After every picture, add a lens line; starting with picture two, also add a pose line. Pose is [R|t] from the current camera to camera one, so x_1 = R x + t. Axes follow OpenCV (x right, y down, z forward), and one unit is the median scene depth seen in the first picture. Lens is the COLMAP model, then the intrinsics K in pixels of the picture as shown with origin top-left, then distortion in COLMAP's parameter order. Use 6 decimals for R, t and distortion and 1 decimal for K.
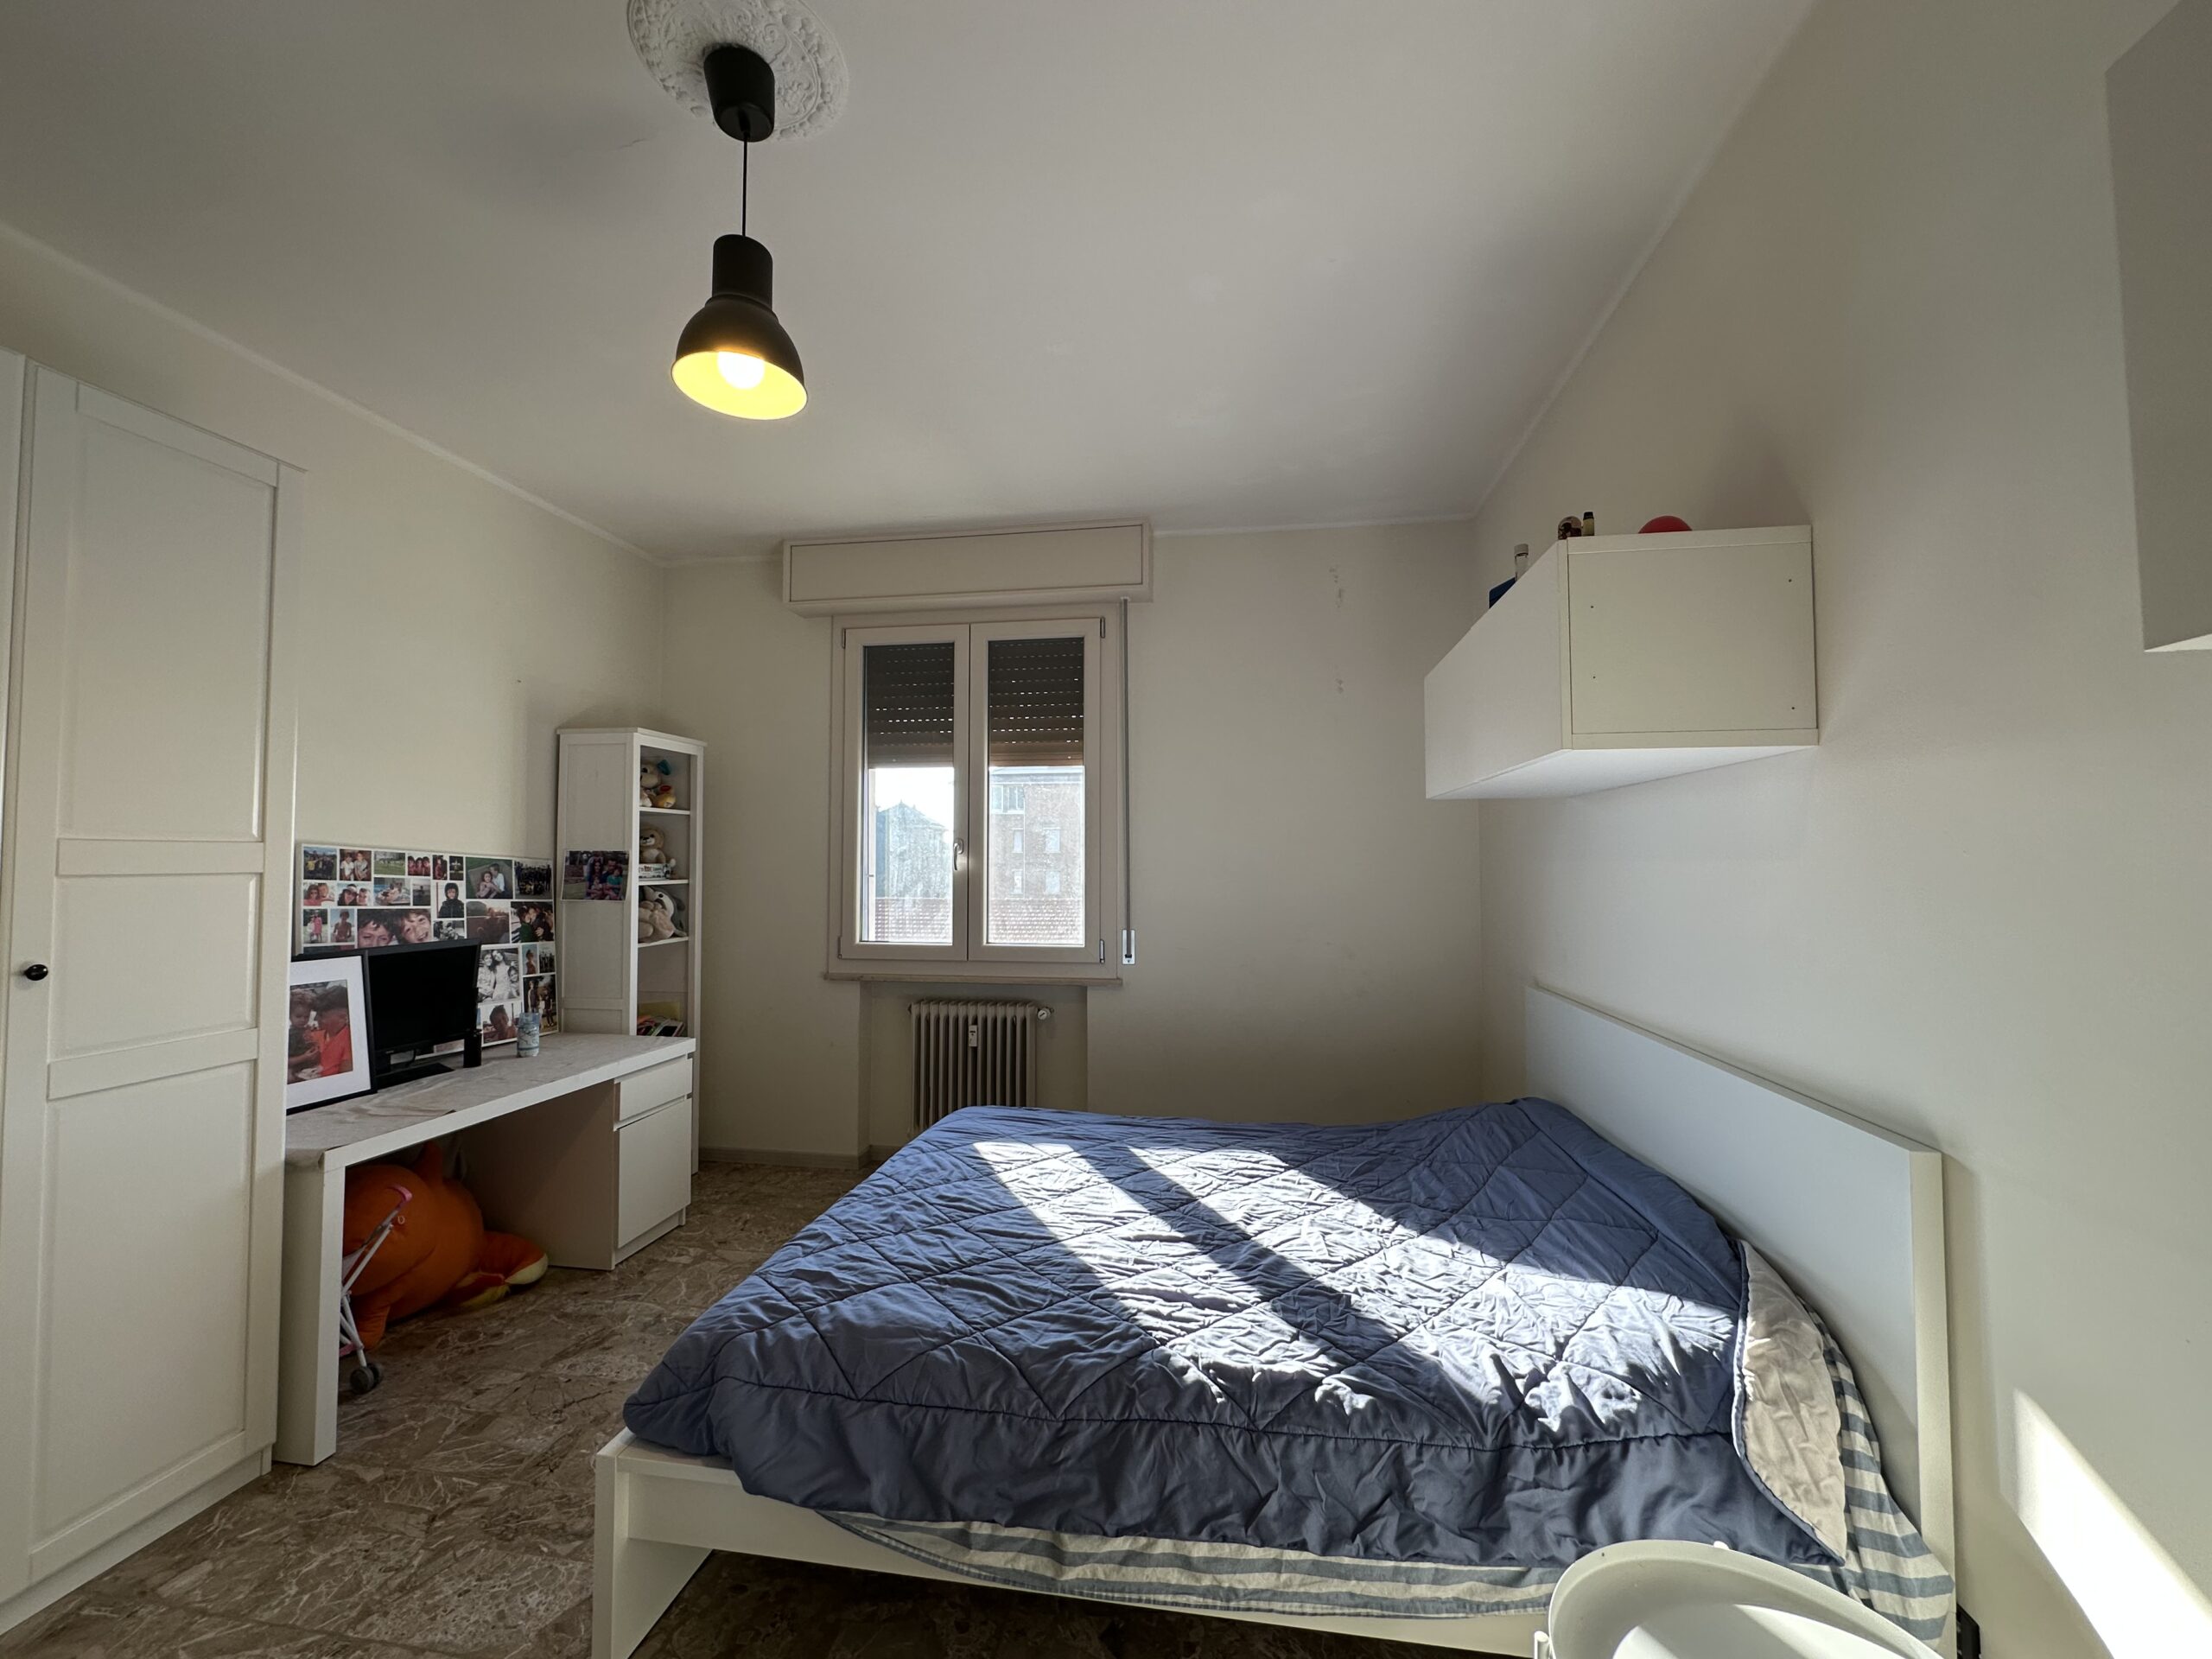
lens RADIAL K [[877.2, 0, 1104.4], [0, 877.2, 831.3], [0, 0, 1]] dist [-0.003303, 0.000571]
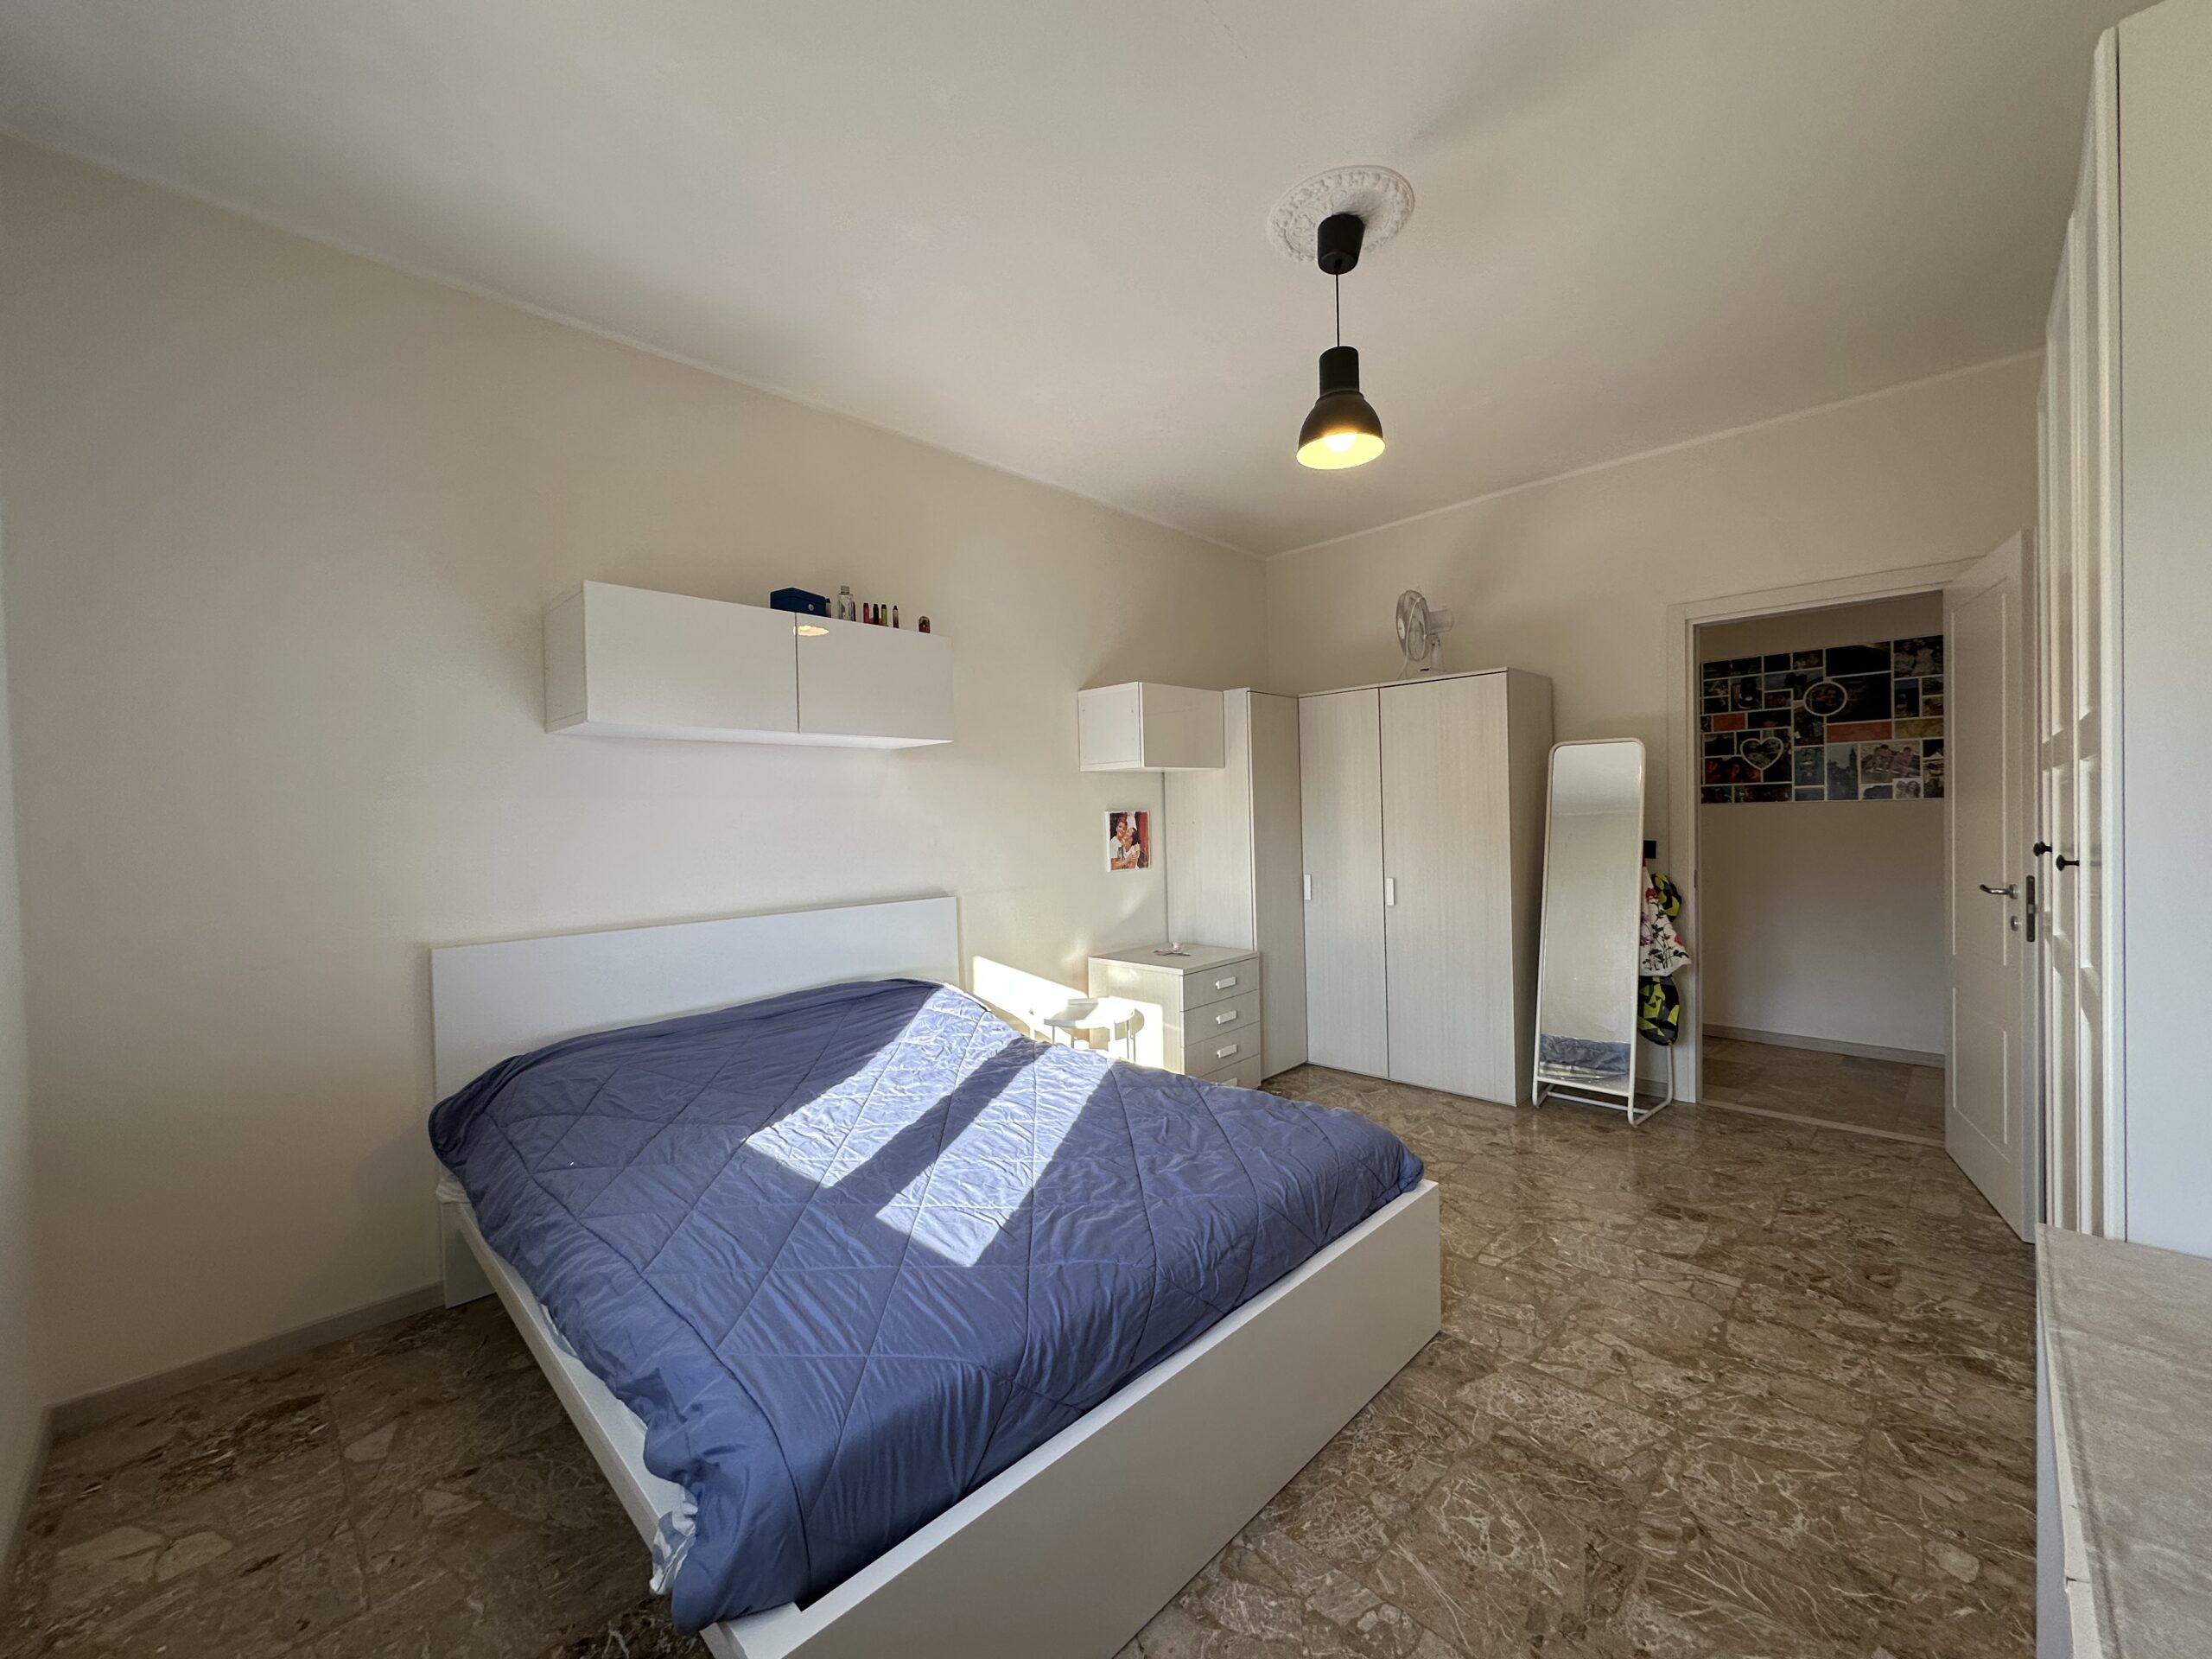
lens RADIAL K [[877.2, 0, 1110.2], [0, 877.2, 833.3], [0, 0, 1]] dist [-0.003303, 0.000571]
pose [[-0.812579, 0.006509, 0.582815, -0.790696], [0.001338, 0.999956, -0.009301, 0.114819], [-0.582850, -0.006778, -0.812552, 1.975116]]
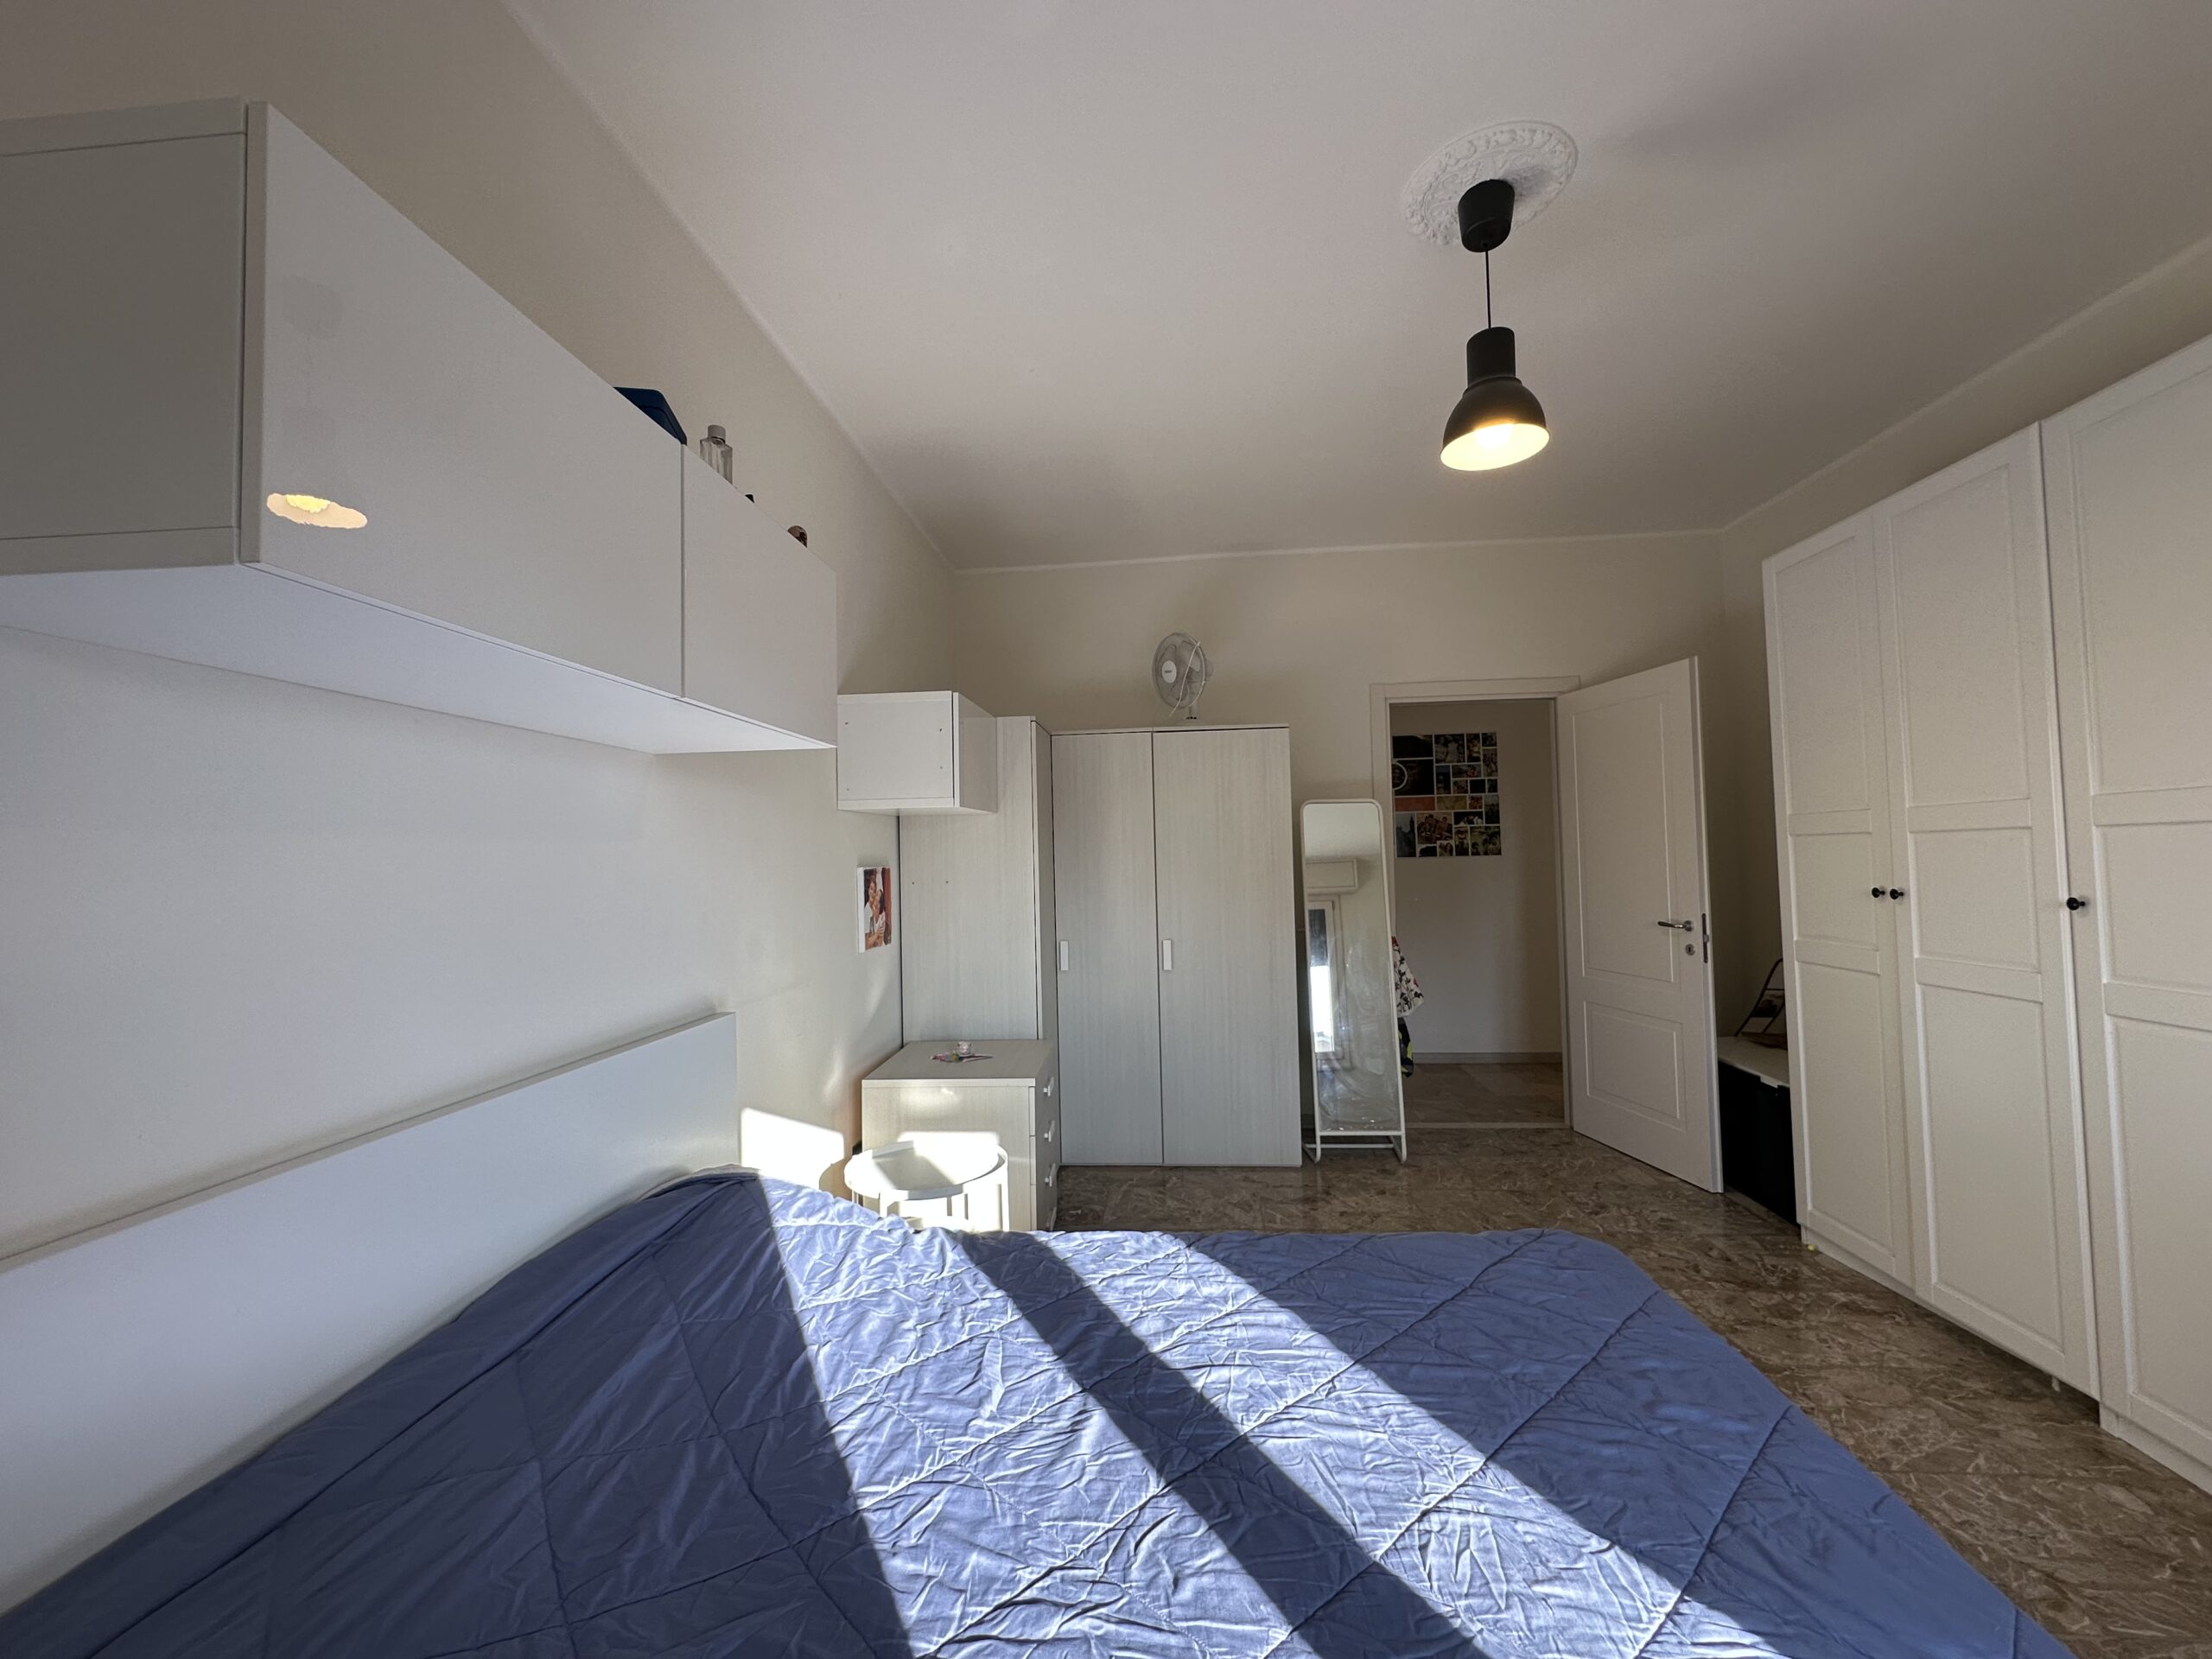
lens RADIAL K [[877.2, 0, 1103.4], [0, 877.2, 830.4], [0, 0, 1]] dist [-0.003303, 0.000571]
pose [[-0.997166, 0.020406, -0.072407, 0.192786], [0.025308, 0.997403, -0.067431, 0.089954], [0.070843, -0.069073, -0.995093, 1.785051]]
